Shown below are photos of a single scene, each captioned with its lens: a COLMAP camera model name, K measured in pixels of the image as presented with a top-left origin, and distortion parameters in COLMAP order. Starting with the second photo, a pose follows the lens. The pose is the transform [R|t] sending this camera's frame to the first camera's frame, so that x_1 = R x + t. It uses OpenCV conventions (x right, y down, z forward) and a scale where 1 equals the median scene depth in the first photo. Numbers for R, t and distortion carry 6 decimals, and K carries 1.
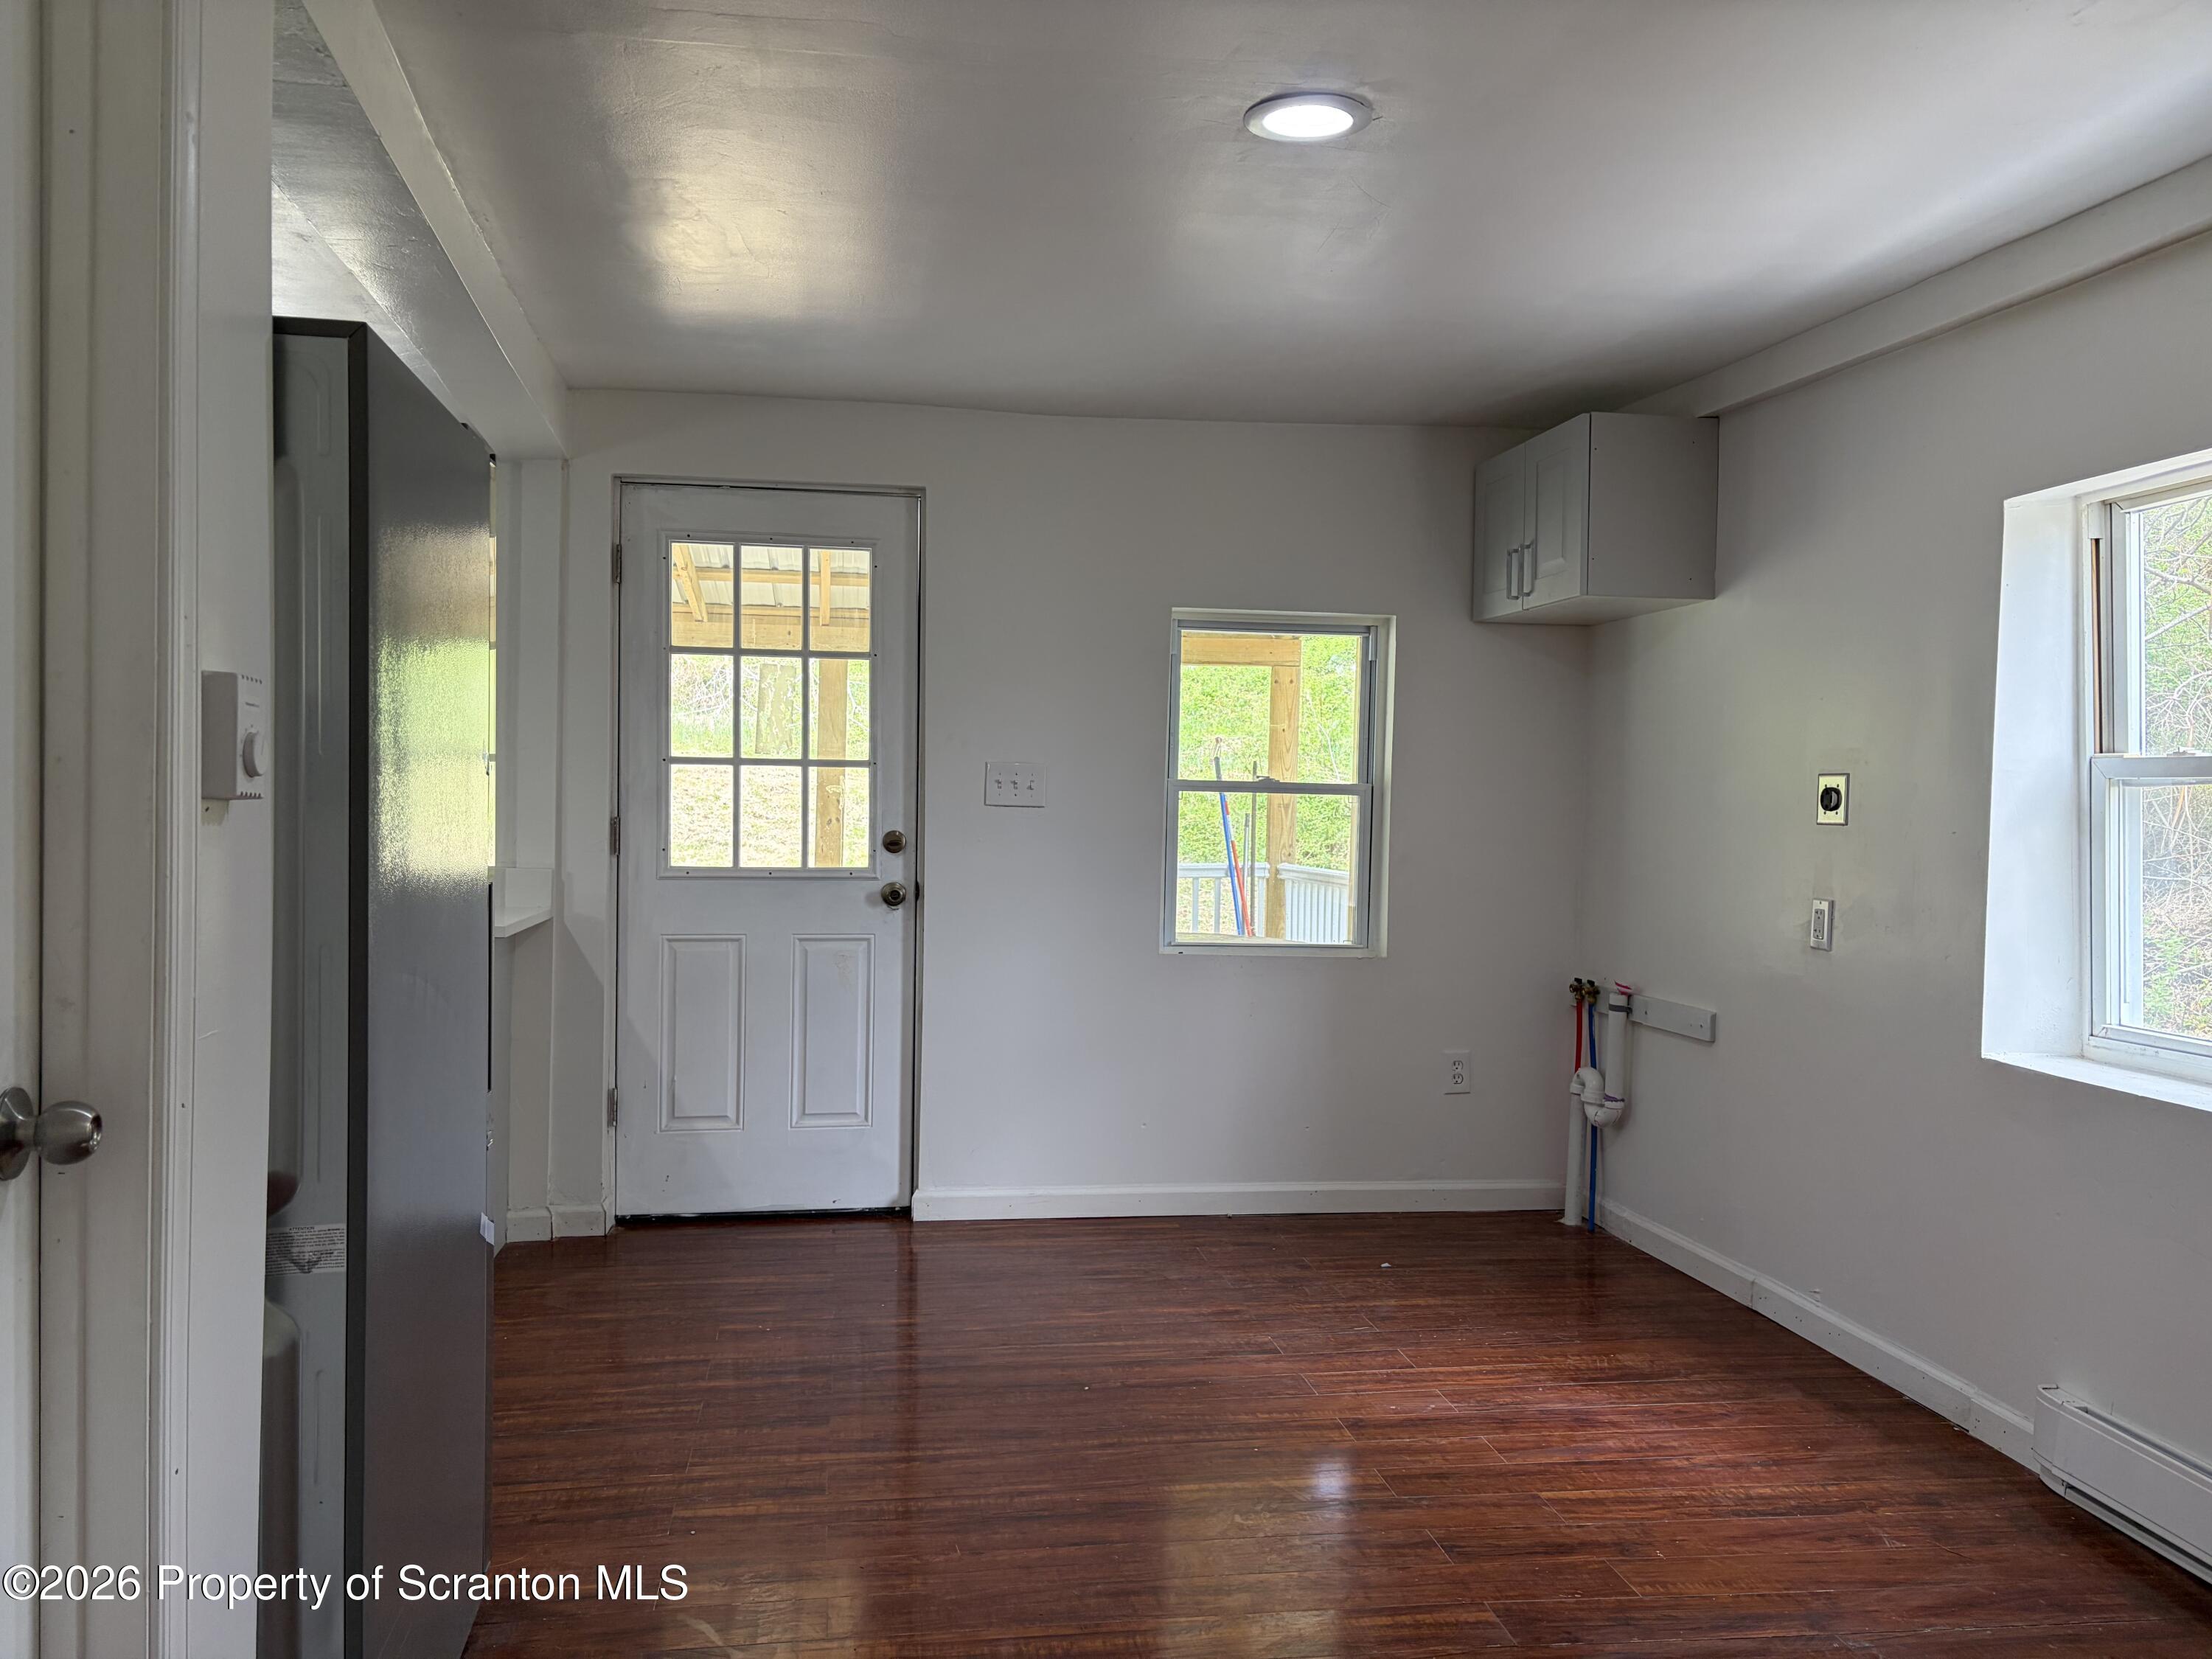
lens RADIAL K [[1667.8, 0, 1097.3], [0, 1667.8, 817.5], [0, 0, 1]] dist [0.019806, -0.009073]
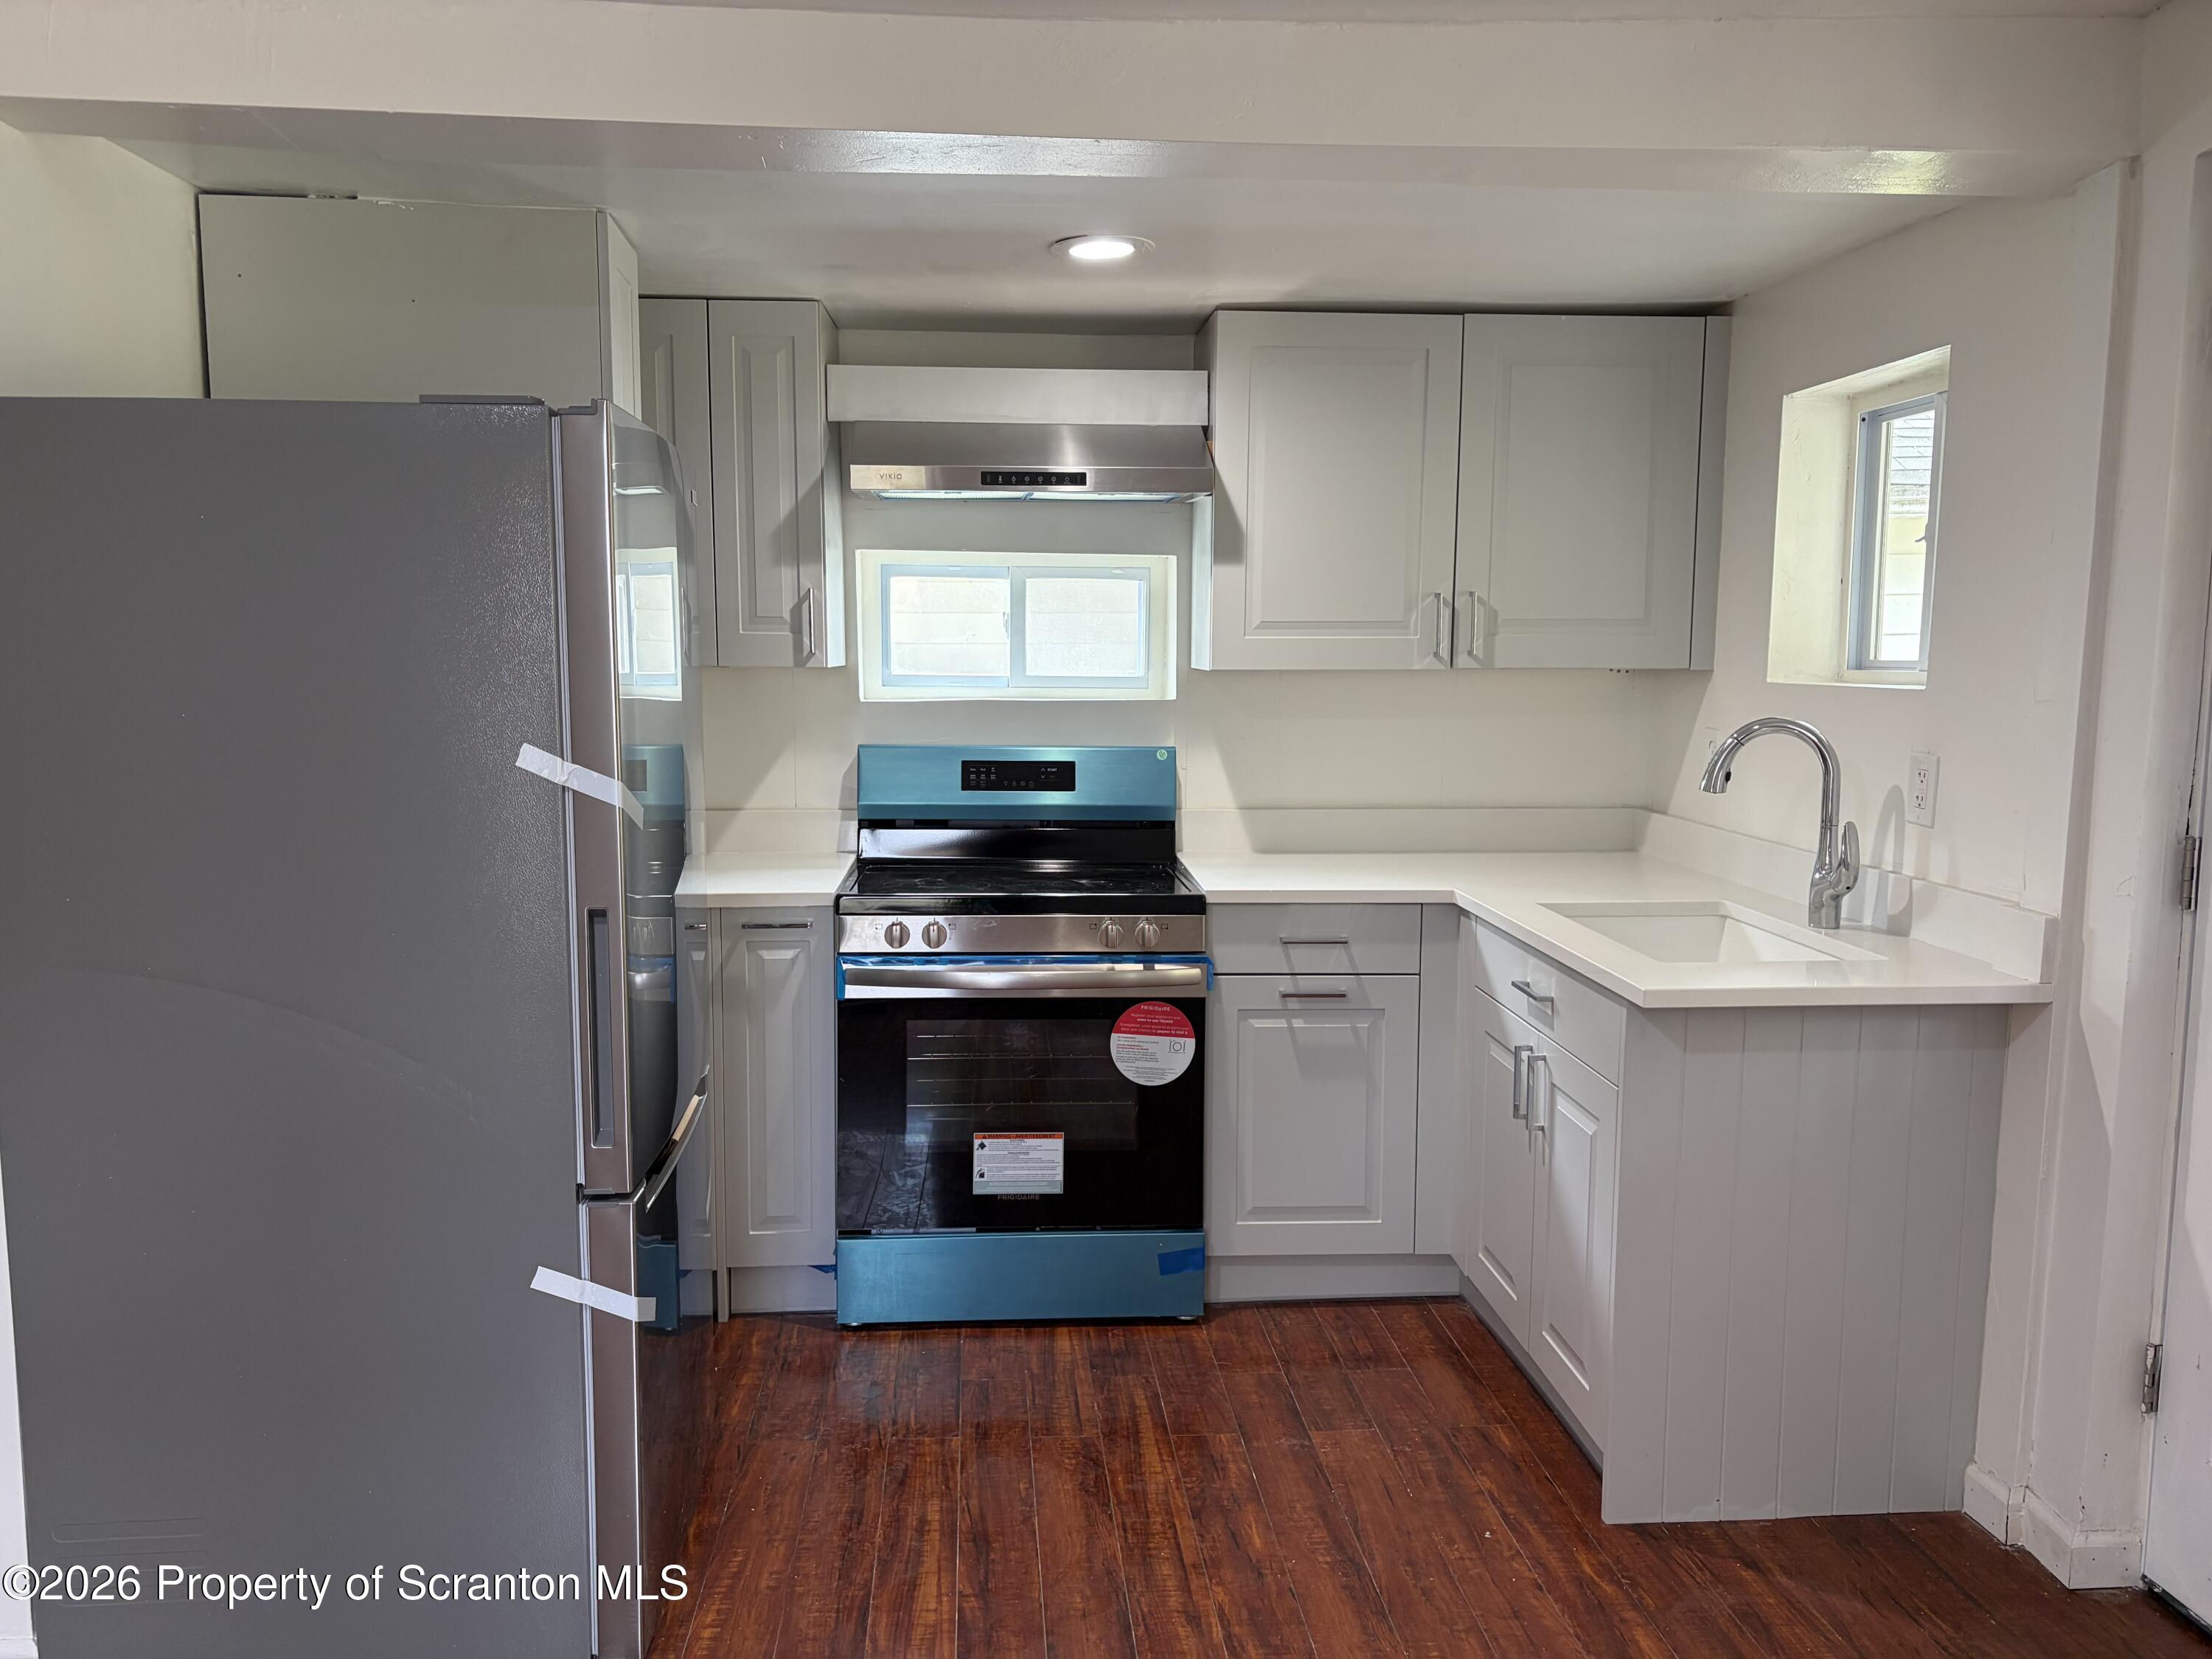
lens RADIAL K [[1667.8, 0, 1110.3], [0, 1667.8, 844.0], [0, 0, 1]] dist [0.019806, -0.009073]
pose [[-0.060711, 0.095873, -0.993540, 0.245798], [-0.027265, 0.994846, 0.097665, -0.039239], [0.997783, 0.033018, -0.057784, 0.692800]]
